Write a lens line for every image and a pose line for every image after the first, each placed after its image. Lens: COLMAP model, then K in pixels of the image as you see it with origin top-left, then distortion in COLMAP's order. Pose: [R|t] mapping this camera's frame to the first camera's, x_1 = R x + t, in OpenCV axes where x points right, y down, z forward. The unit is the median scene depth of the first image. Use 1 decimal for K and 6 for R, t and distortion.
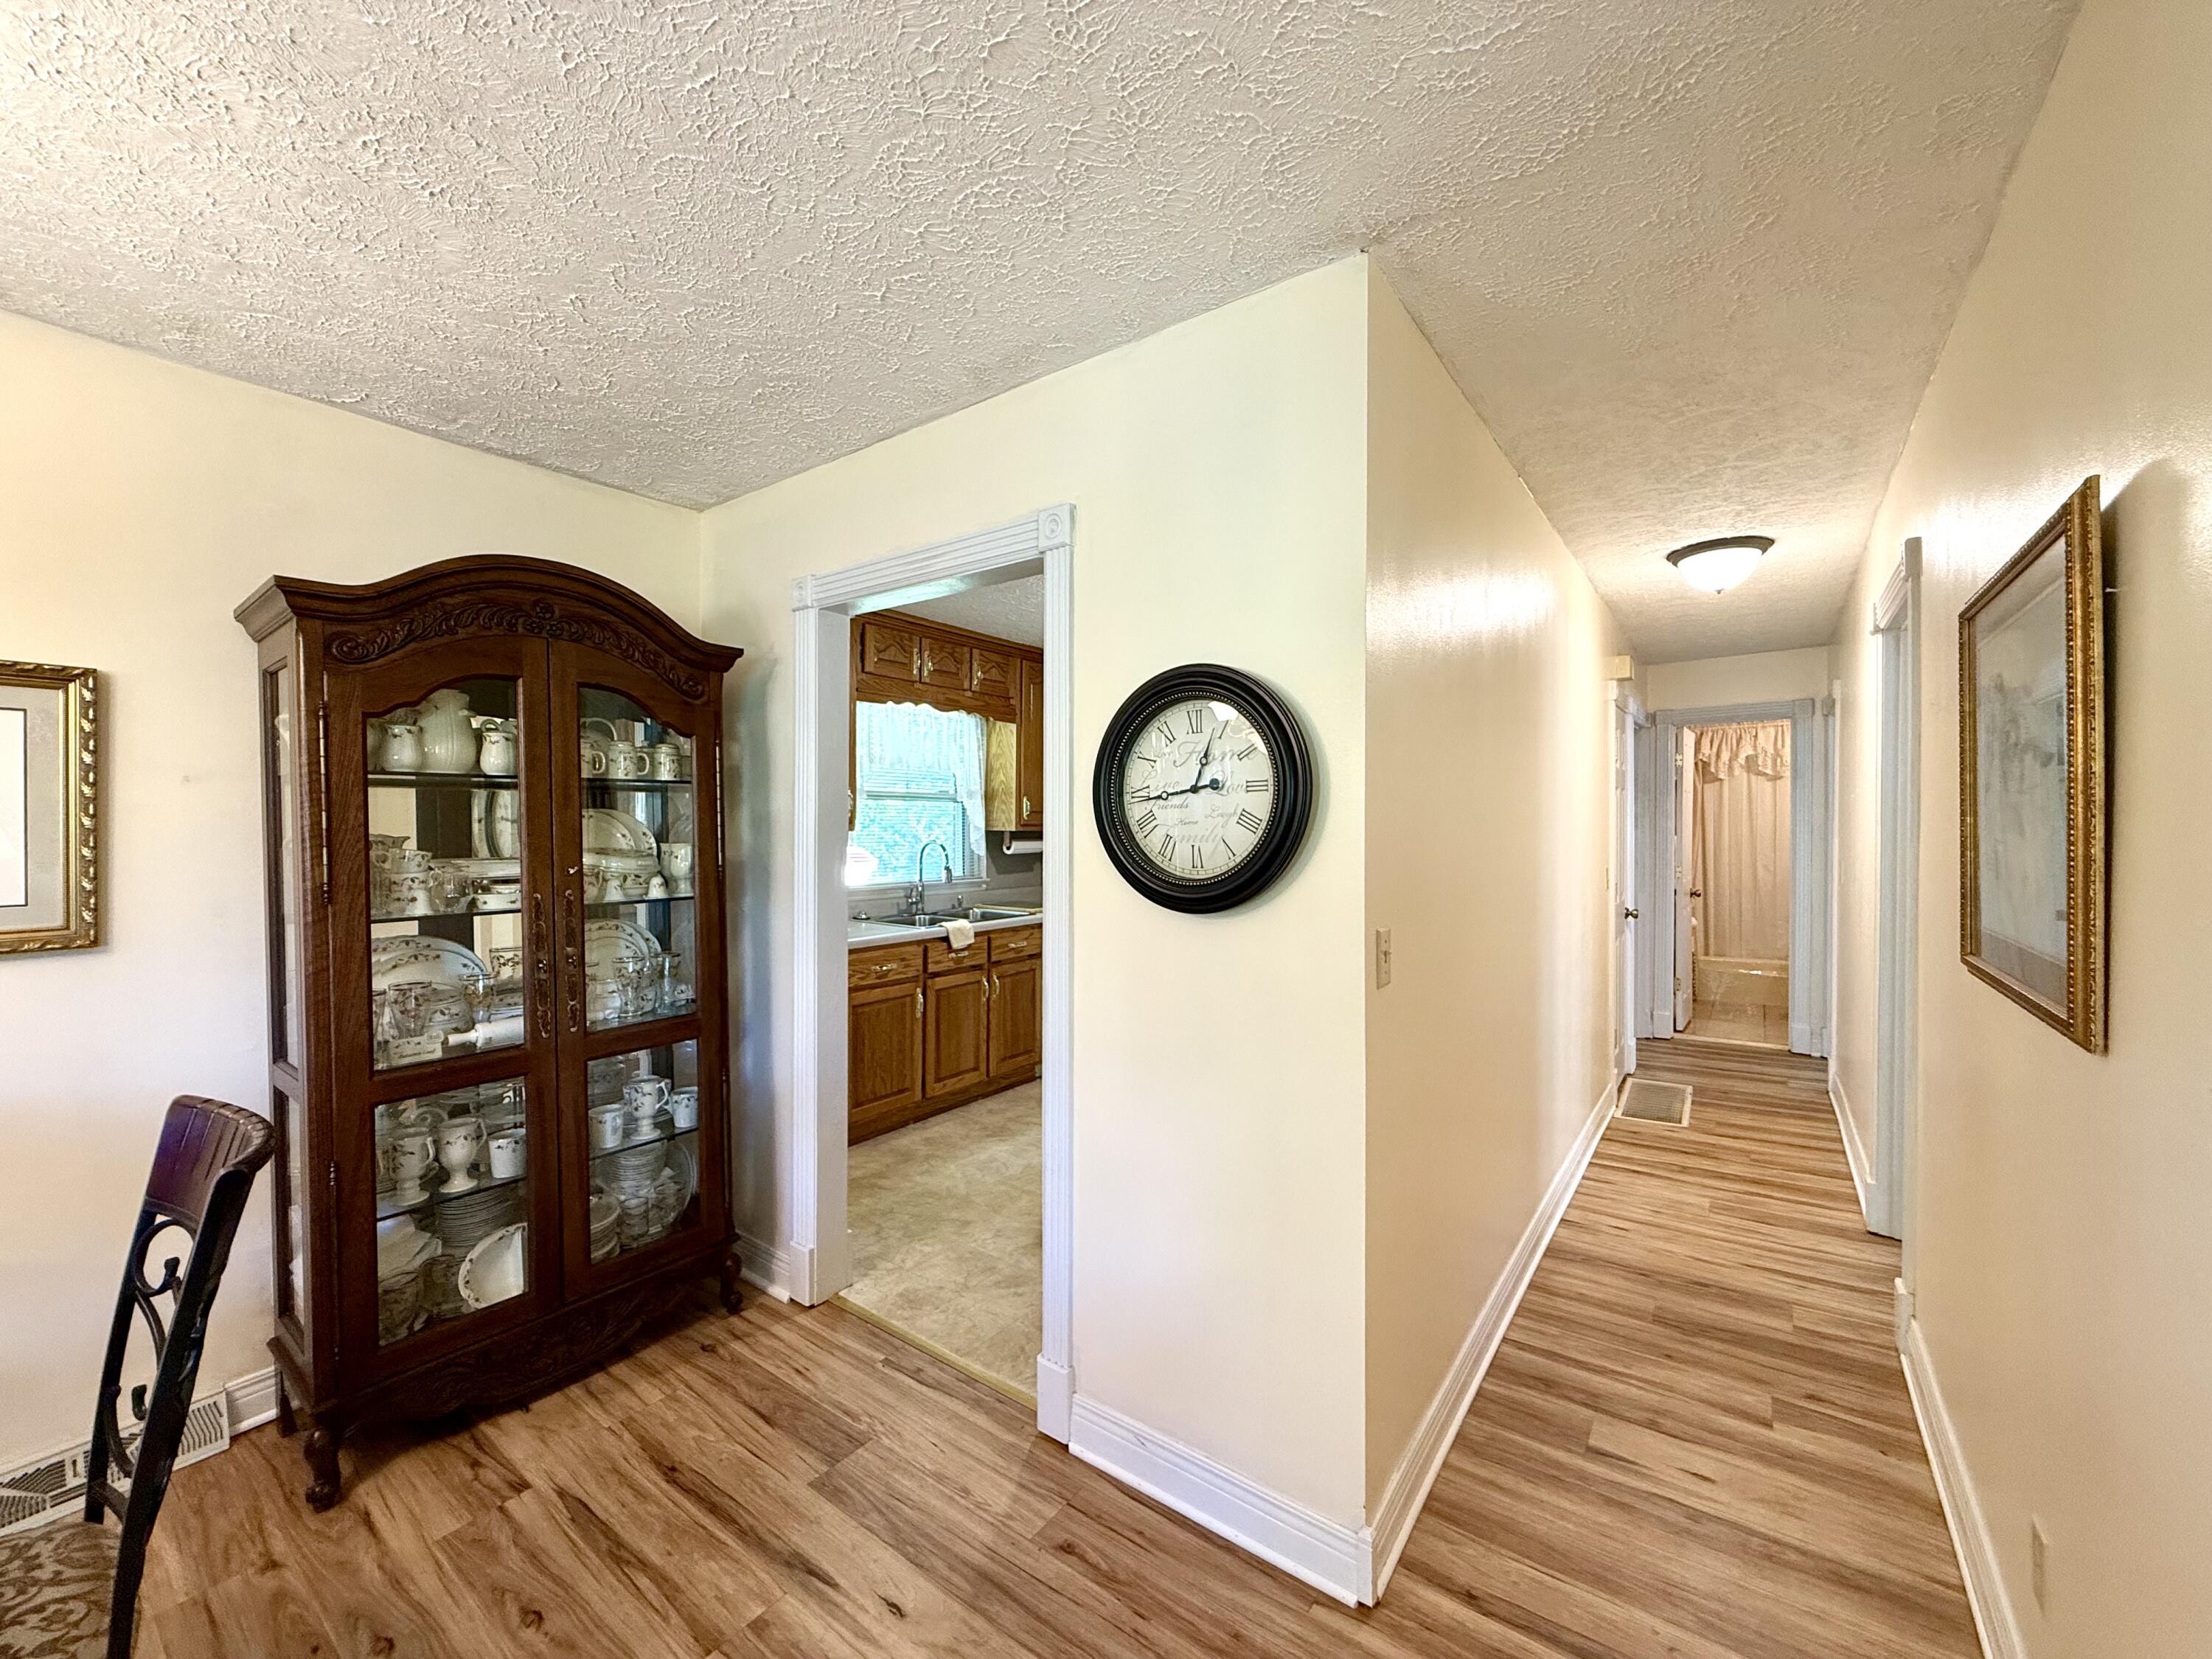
lens RADIAL K [[888.2, 0, 1087.0], [0, 888.2, 827.8], [0, 0, 1]] dist [-0.001664, 0.000740]
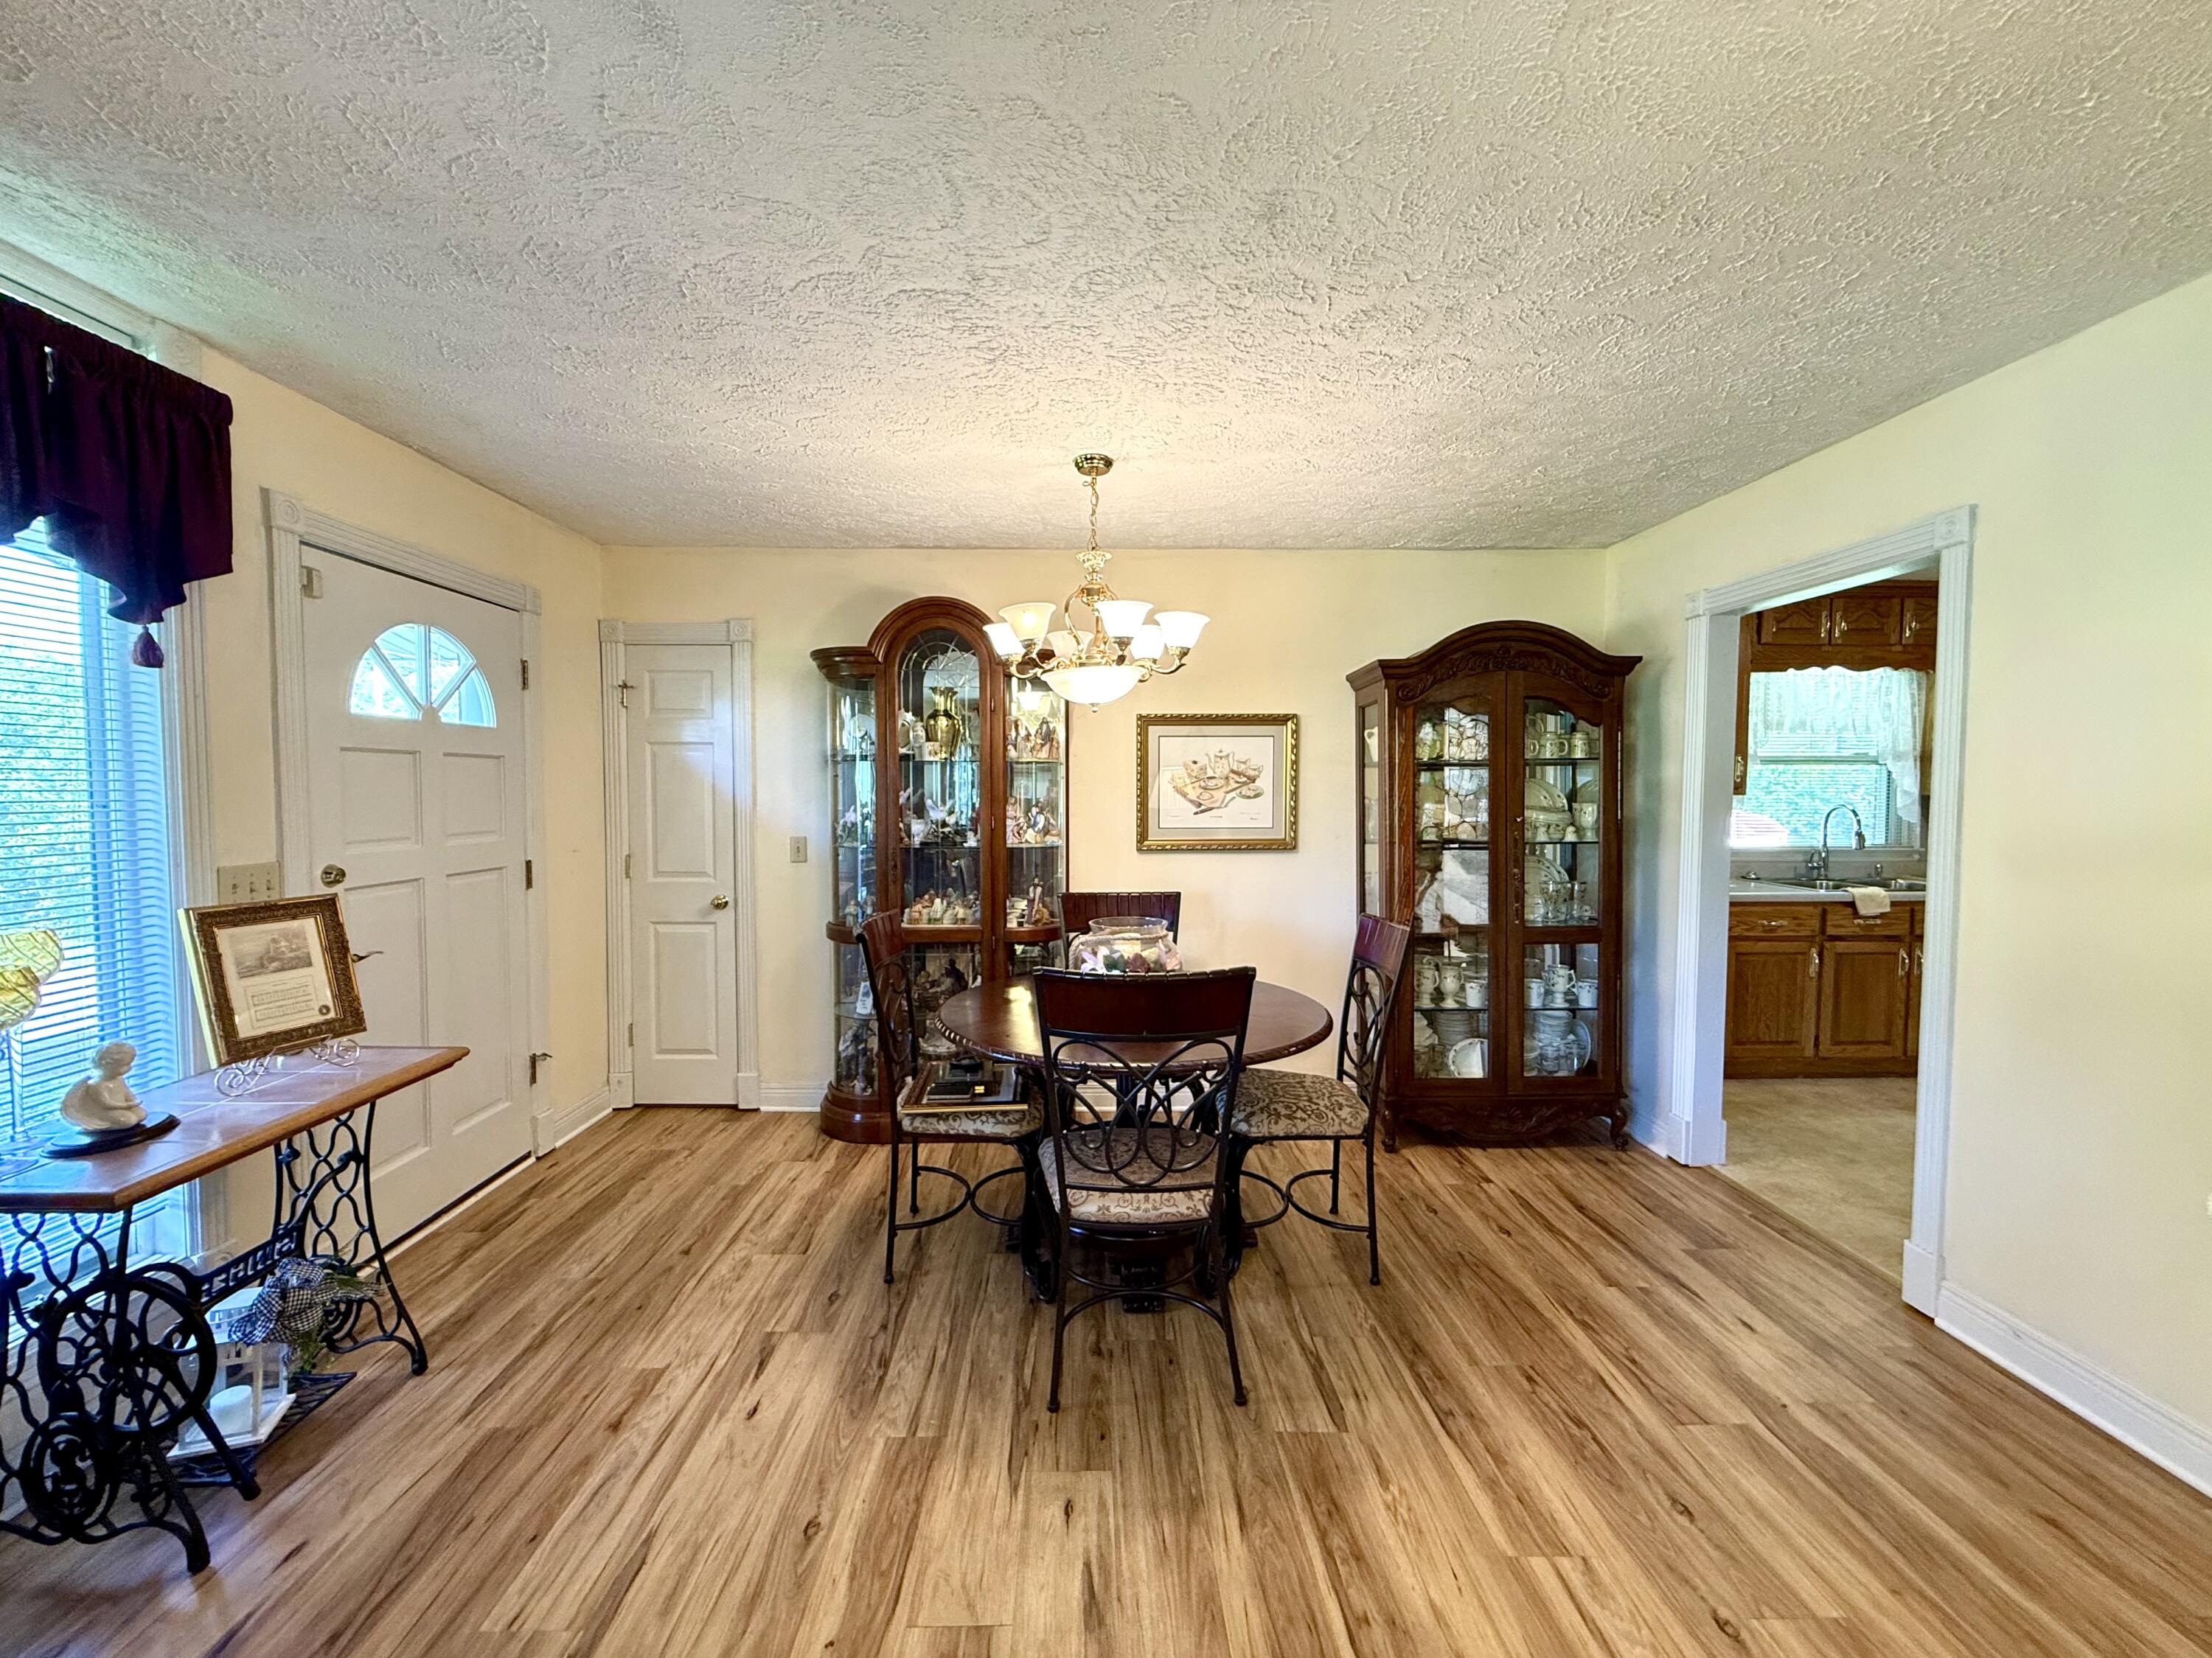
lens RADIAL K [[888.1, 0, 1095.0], [0, 888.1, 830.9], [0, 0, 1]] dist [-0.001664, 0.000740]
pose [[0.623204, 0.034560, -0.781295, 0.139835], [-0.000816, 0.999051, 0.043542, 0.001271], [0.782059, -0.026498, 0.622641, -0.446698]]
